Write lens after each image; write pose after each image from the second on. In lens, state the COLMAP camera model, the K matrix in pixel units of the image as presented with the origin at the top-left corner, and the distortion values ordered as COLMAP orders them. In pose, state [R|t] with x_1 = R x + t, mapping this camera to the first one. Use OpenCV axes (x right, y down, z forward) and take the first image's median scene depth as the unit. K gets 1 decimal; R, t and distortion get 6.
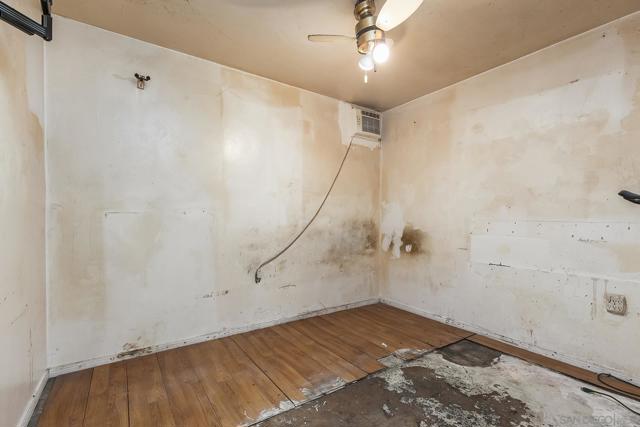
lens RADIAL K [[293.3, 0, 322.8], [0, 293.3, 219.7], [0, 0, 1]] dist [0.009063, -0.001974]
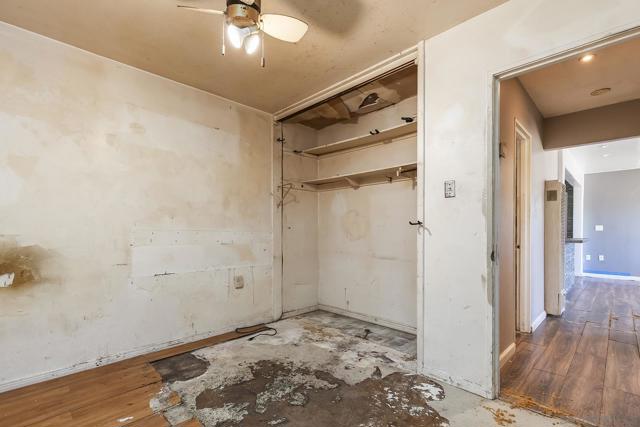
lens RADIAL K [[293.3, 0, 322.6], [0, 293.3, 230.7], [0, 0, 1]] dist [0.009063, -0.001974]
pose [[-0.176969, -0.009043, 0.984175, -0.545872], [0.000109, 0.999958, 0.009208, -0.006044], [-0.984216, 0.001737, -0.176961, 0.713111]]
